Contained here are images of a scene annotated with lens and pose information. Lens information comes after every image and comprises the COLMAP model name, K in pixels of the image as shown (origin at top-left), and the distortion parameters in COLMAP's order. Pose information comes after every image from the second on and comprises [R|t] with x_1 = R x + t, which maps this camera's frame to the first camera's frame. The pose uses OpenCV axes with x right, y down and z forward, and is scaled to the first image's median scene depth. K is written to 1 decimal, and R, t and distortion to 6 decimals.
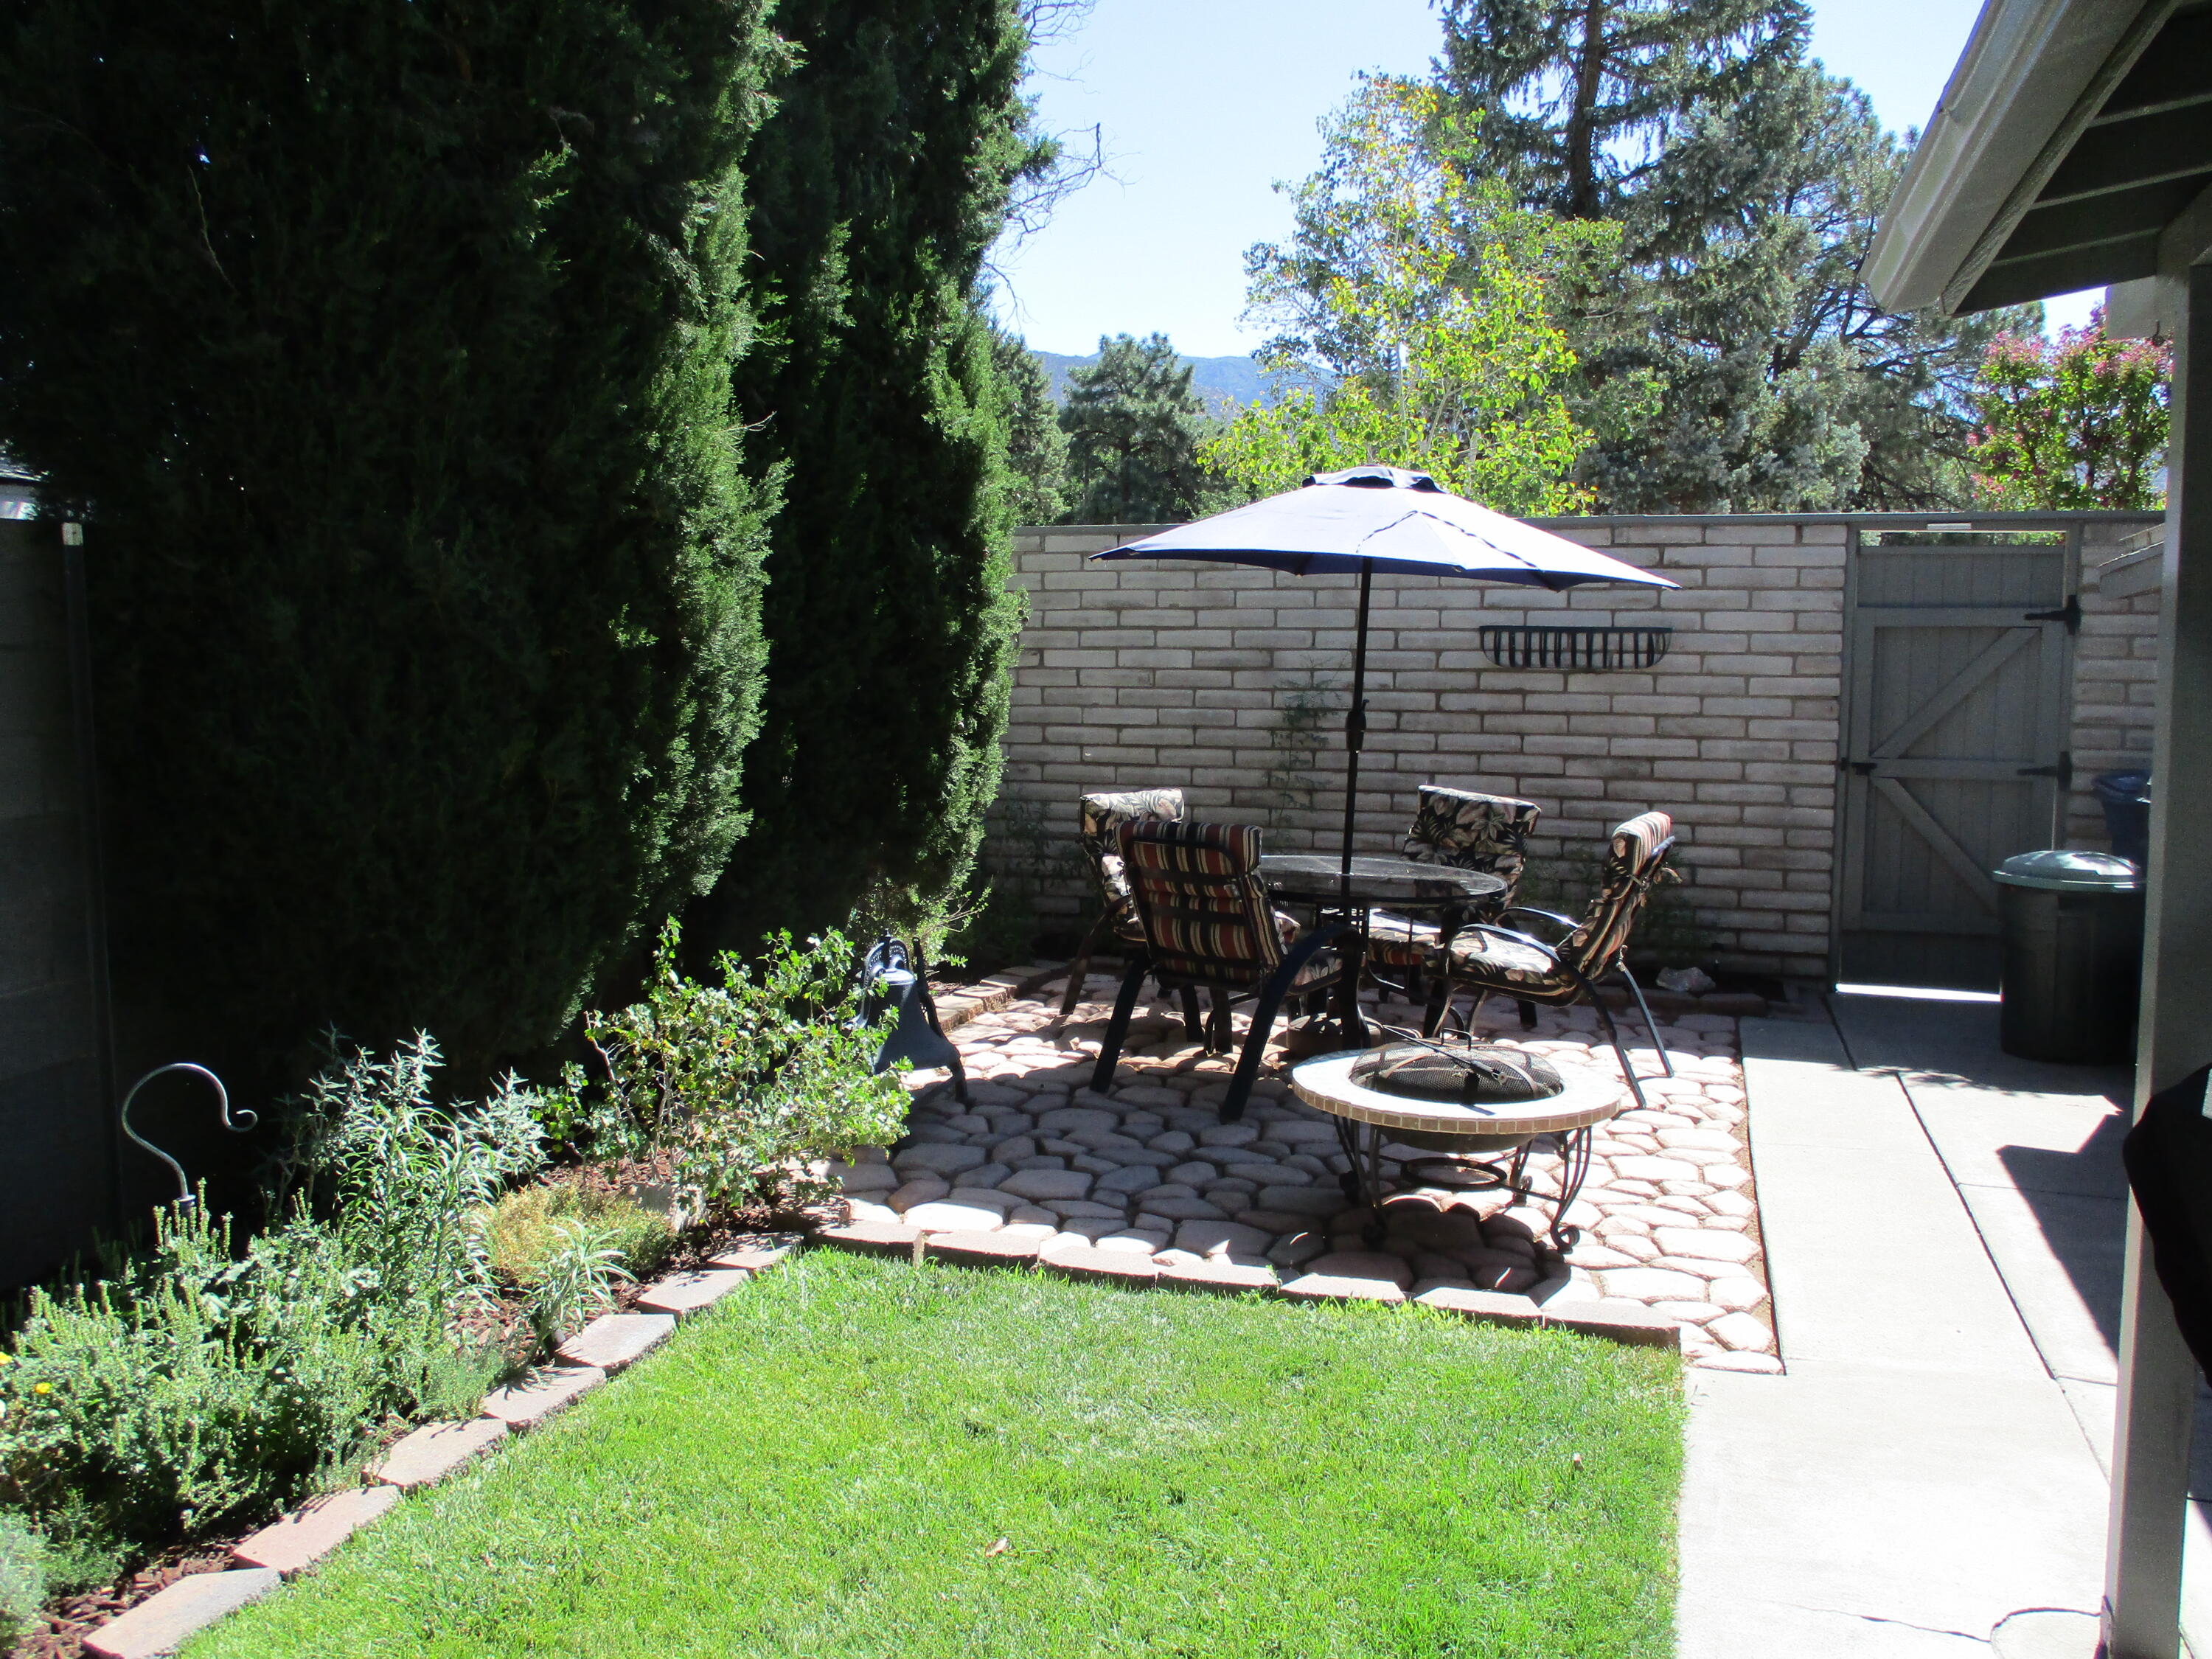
lens RADIAL K [[1811.8, 0, 1099.4], [0, 1811.8, 897.6], [0, 0, 1]] dist [-0.051821, 0.002612]
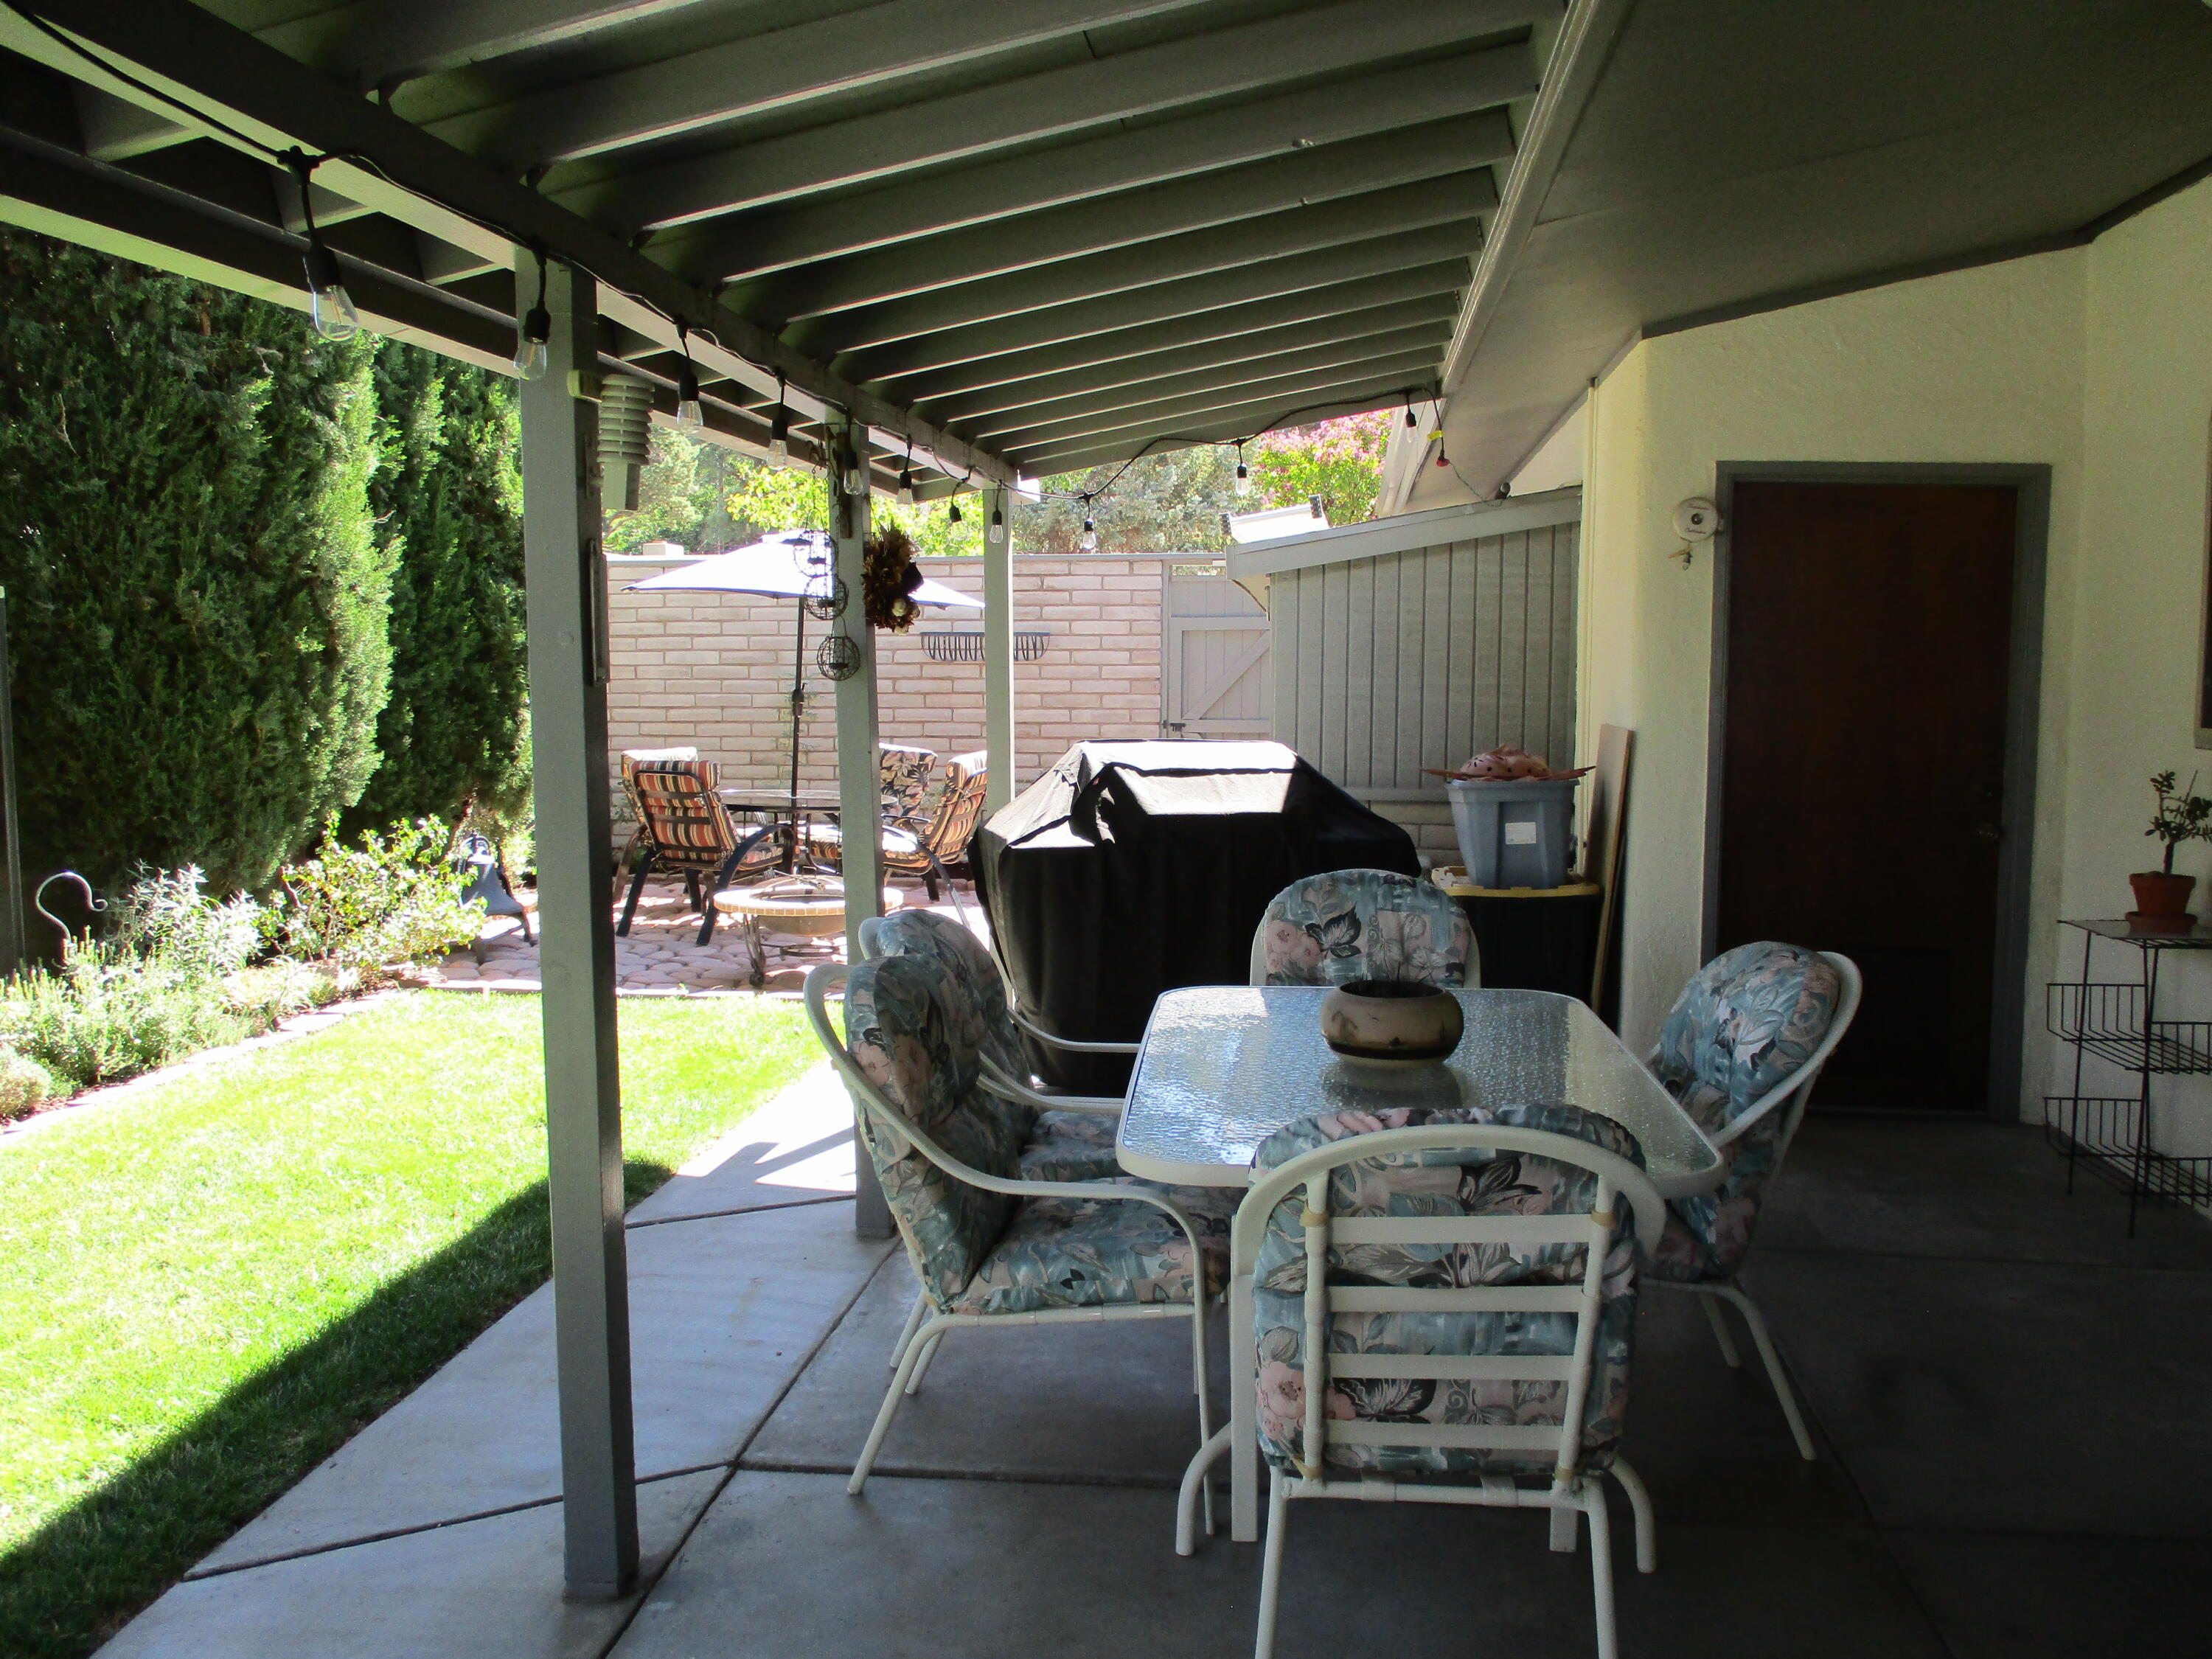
lens RADIAL K [[1841.4, 0, 1106.0], [0, 1841.4, 829.5], [0, 0, 1]] dist [-0.038490, -0.008784]
pose [[0.982620, -0.024323, 0.184029, 0.158993], [0.031590, 0.998828, -0.036660, 0.115177], [-0.182922, 0.041837, 0.982237, -0.819131]]
